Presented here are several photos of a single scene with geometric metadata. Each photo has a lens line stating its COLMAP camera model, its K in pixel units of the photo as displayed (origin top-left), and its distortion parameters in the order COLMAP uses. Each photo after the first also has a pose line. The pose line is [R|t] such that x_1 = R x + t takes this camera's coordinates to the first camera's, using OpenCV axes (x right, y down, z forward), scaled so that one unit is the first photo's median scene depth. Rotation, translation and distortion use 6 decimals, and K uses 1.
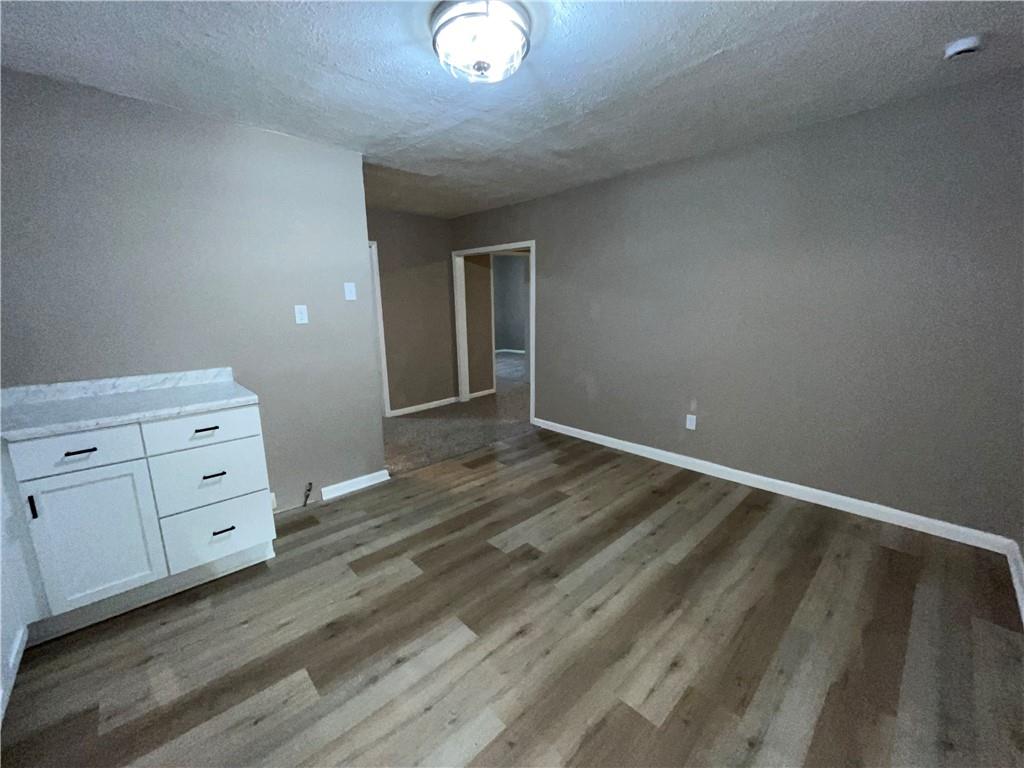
lens RADIAL K [[414.2, 0, 509.3], [0, 414.2, 383.9], [0, 0, 1]] dist [-0.001622, -0.000304]
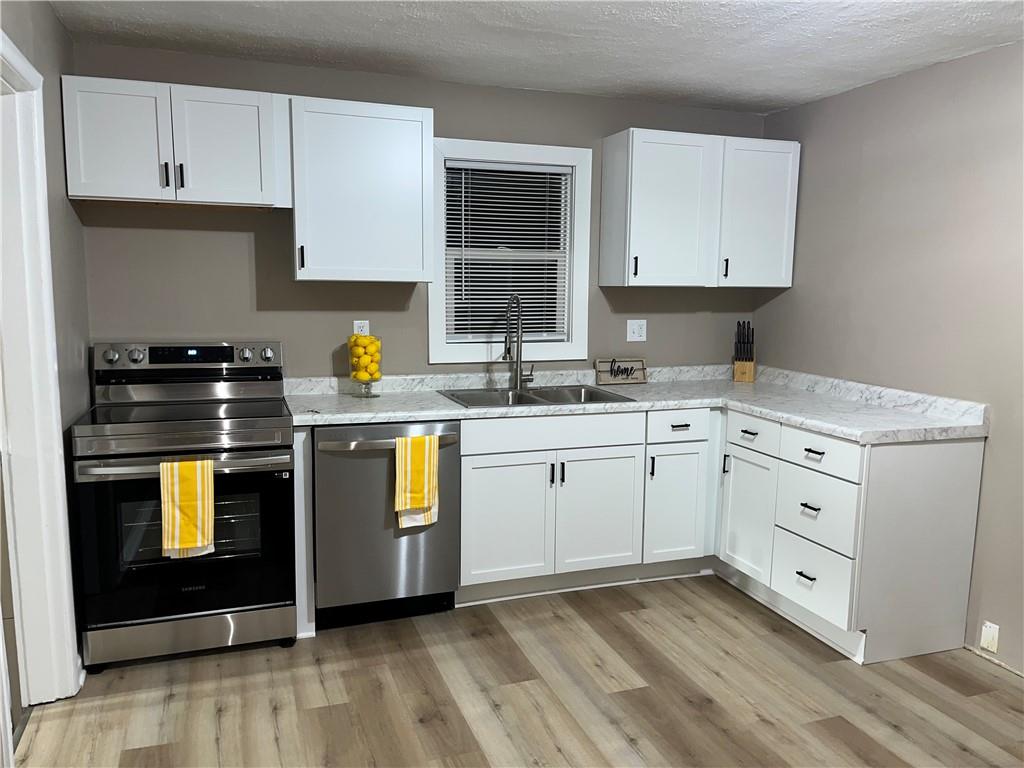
lens RADIAL K [[773.4, 0, 512.7], [0, 773.4, 389.5], [0, 0, 1]] dist [0.065078, -0.091986]
pose [[-0.390536, 0.129327, -0.911458, 0.908341], [-0.192198, 0.956811, 0.218113, -0.229882], [0.900301, 0.260361, -0.348812, 0.899920]]
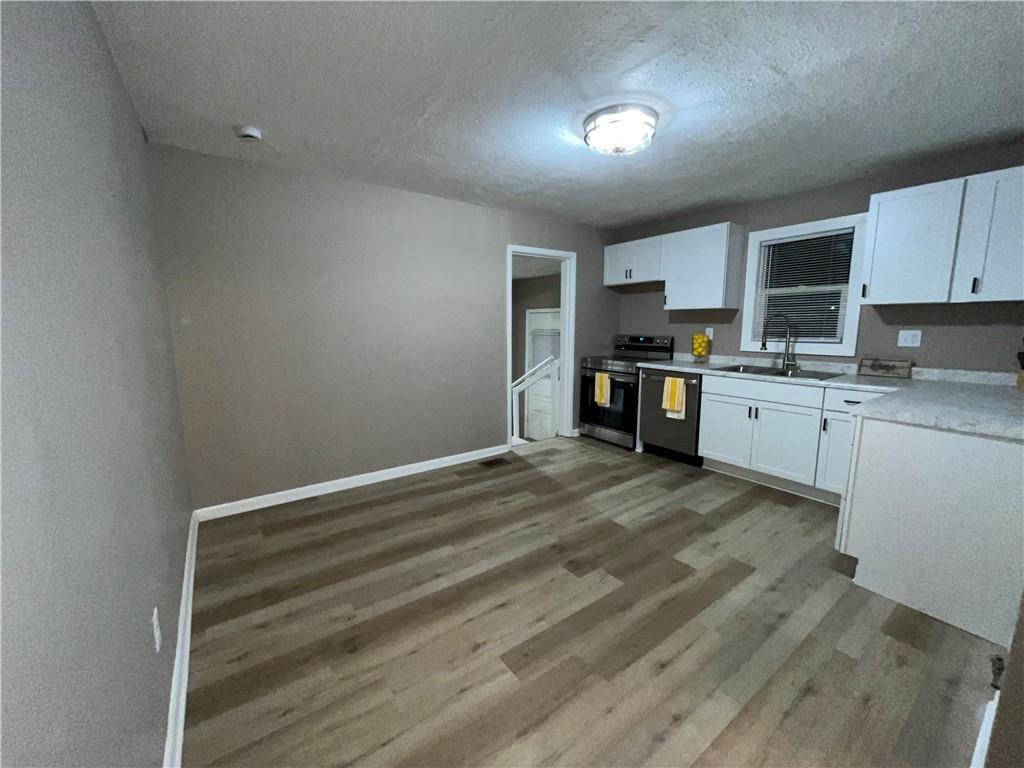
lens RADIAL K [[414.2, 0, 509.3], [0, 414.2, 383.9], [0, 0, 1]] dist [-0.001622, -0.000304]
pose [[-0.990968, -0.002343, 0.134077, 0.085925], [0.043932, 0.938995, 0.341114, -0.401292], [-0.126697, 0.343923, -0.930411, 2.019951]]
